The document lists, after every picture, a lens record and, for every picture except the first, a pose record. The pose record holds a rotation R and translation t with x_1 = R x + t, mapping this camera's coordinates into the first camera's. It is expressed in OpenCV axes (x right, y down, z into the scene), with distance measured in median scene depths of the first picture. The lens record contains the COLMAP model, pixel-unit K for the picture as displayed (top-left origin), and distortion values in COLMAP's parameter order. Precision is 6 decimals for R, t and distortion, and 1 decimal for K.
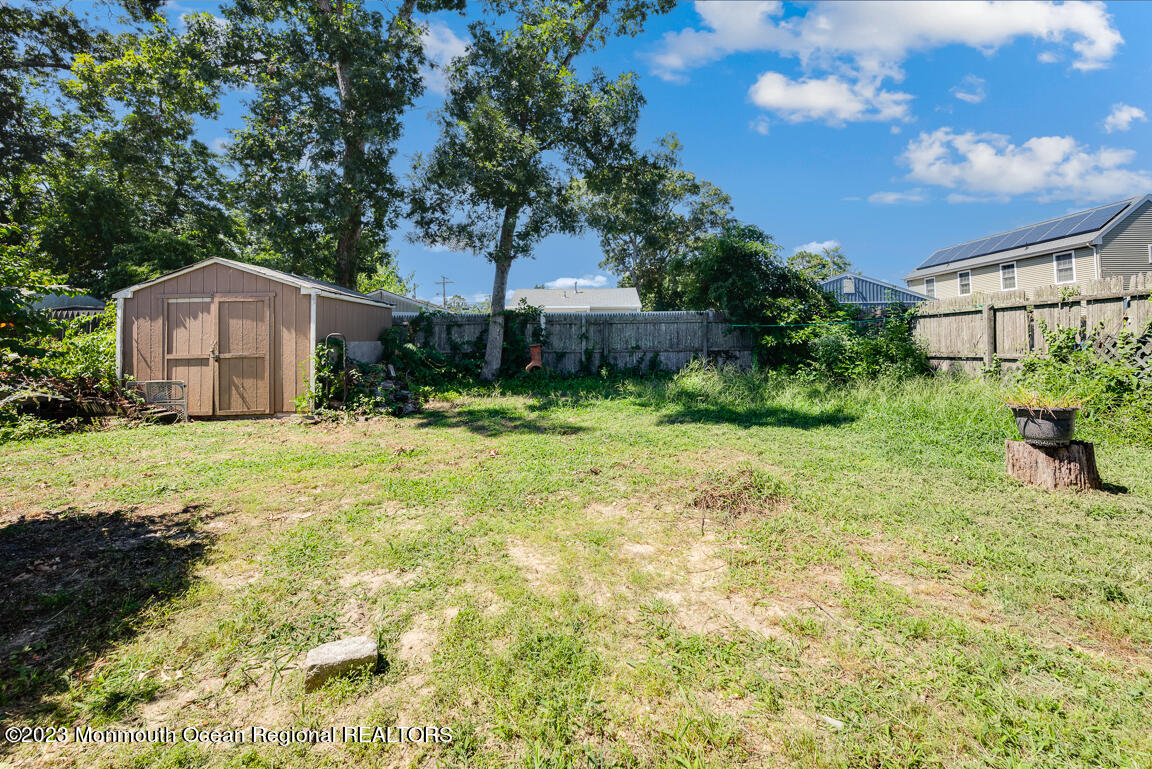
lens RADIAL K [[459.6, 0, 578.0], [0, 459.6, 337.5], [0, 0, 1]] dist [0.000127, -0.000019]
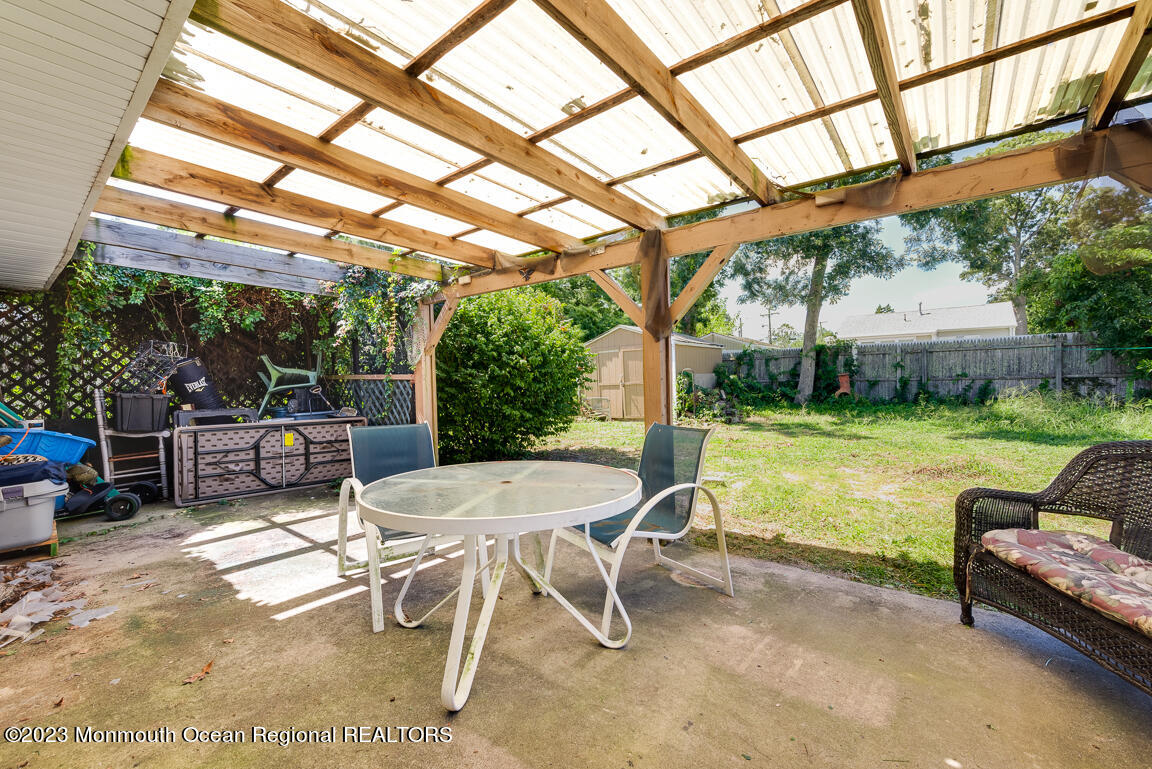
lens RADIAL K [[472.3, 0, 574.7], [0, 472.3, 374.7], [0, 0, 1]] dist [0.001316, 0.000027]
pose [[0.776734, -0.015248, -0.629644, 0.124399], [0.023563, 0.999711, 0.004857, -0.004102], [0.629387, -0.018609, 0.776869, -0.332918]]
